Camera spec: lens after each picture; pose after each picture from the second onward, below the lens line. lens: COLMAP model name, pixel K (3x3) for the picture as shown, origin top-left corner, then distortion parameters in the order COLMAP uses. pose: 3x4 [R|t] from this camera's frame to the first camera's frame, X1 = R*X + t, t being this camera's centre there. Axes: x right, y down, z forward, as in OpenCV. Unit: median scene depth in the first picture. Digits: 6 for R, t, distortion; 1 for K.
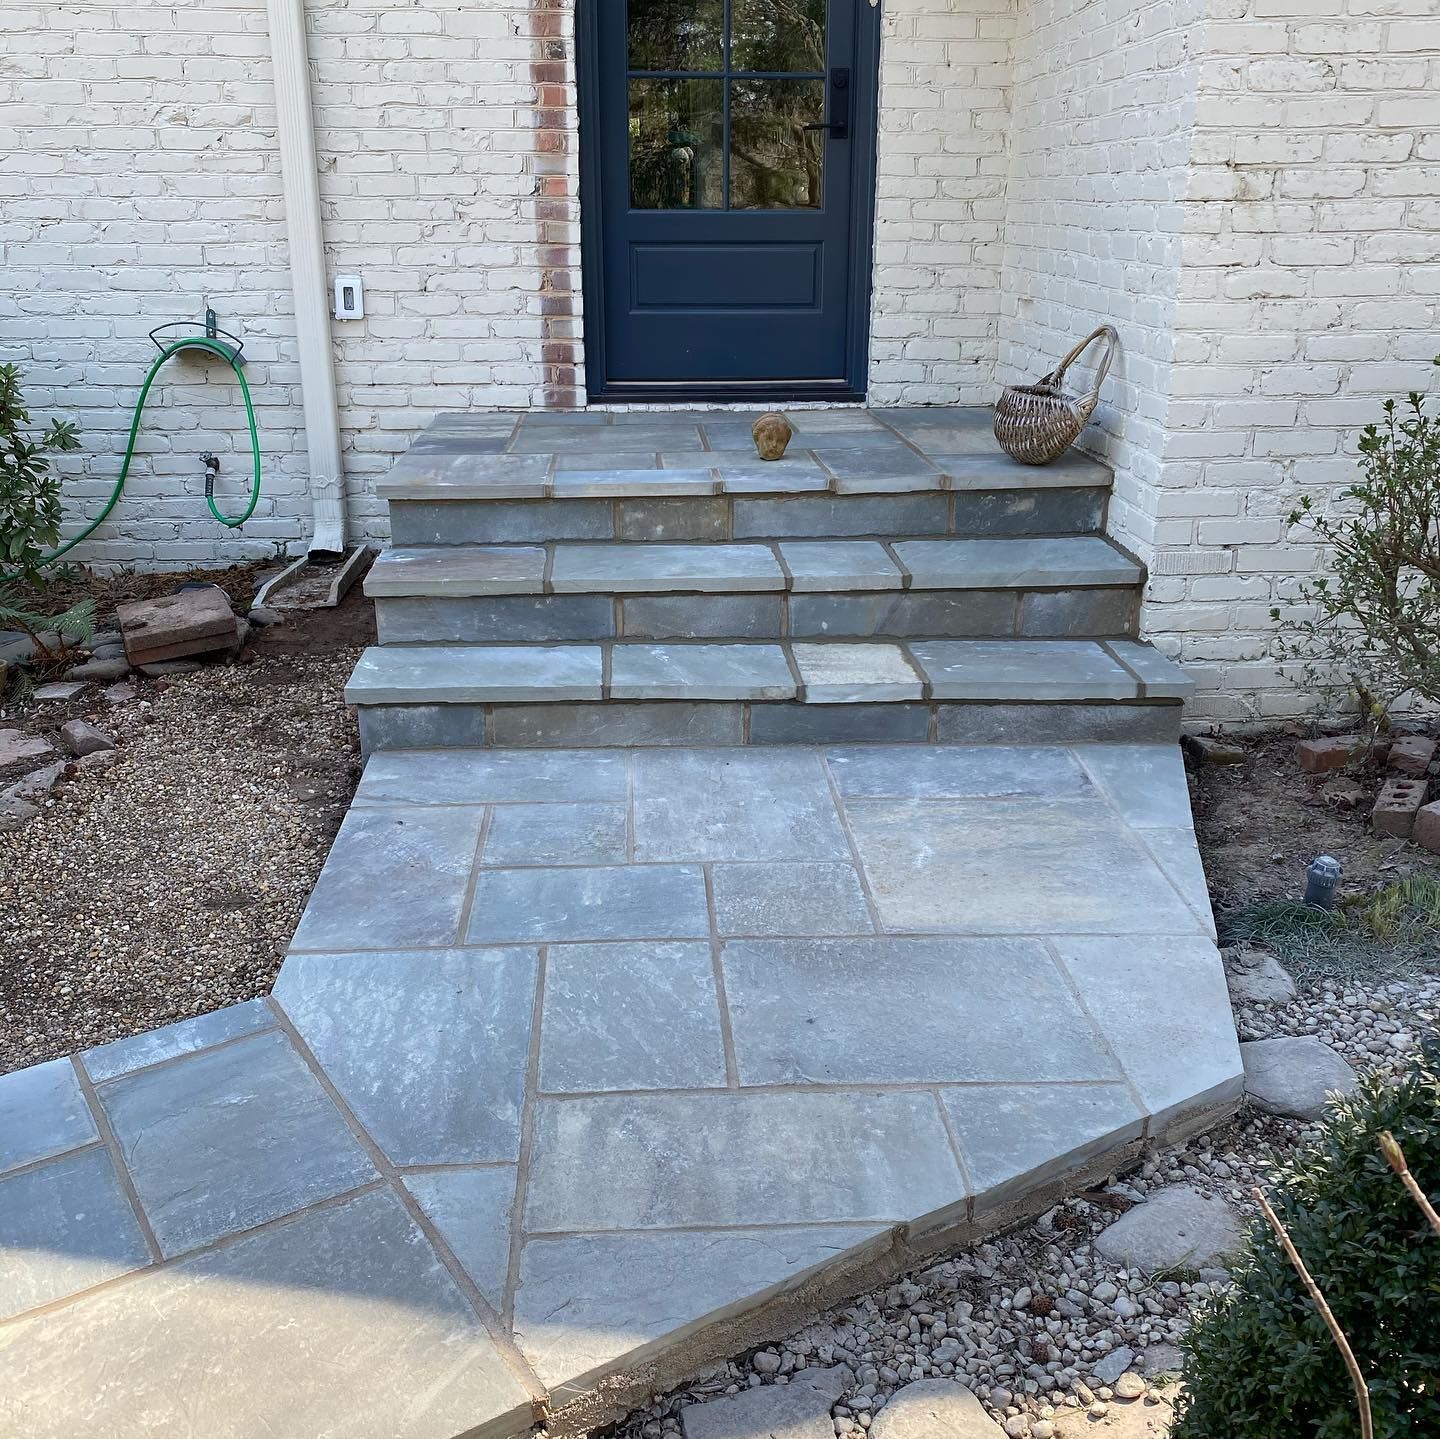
lens RADIAL K [[1497.4, 0, 716.4], [0, 1497.4, 716.3], [0, 0, 1]] dist [0.022525, 0.000000]
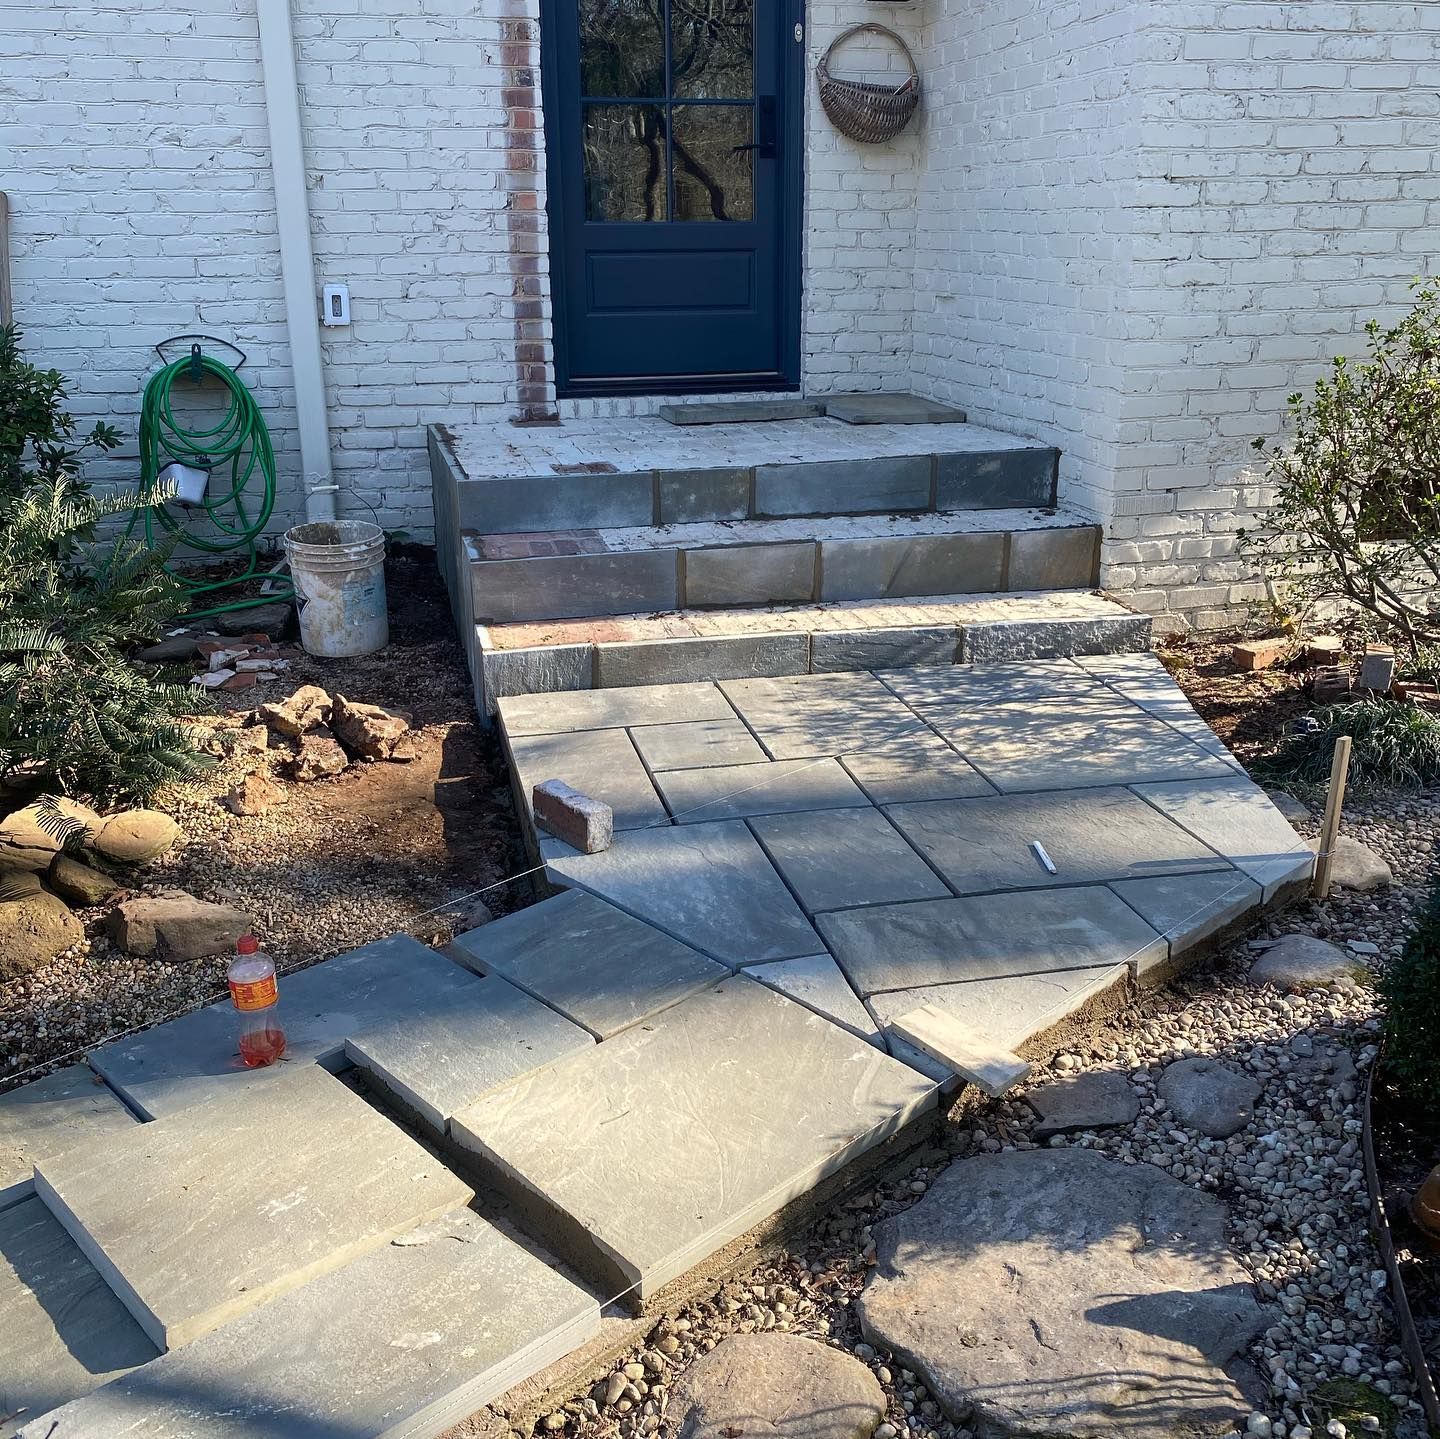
lens RADIAL K [[1497.4, 0, 721.1], [0, 1497.4, 722.6], [0, 0, 1]] dist [0.022525, 0.000000]
pose [[0.983886, -0.063477, 0.167149, -0.177237], [0.064814, 0.997894, -0.002555, 0.041354], [-0.166634, 0.013347, 0.985928, -0.105544]]
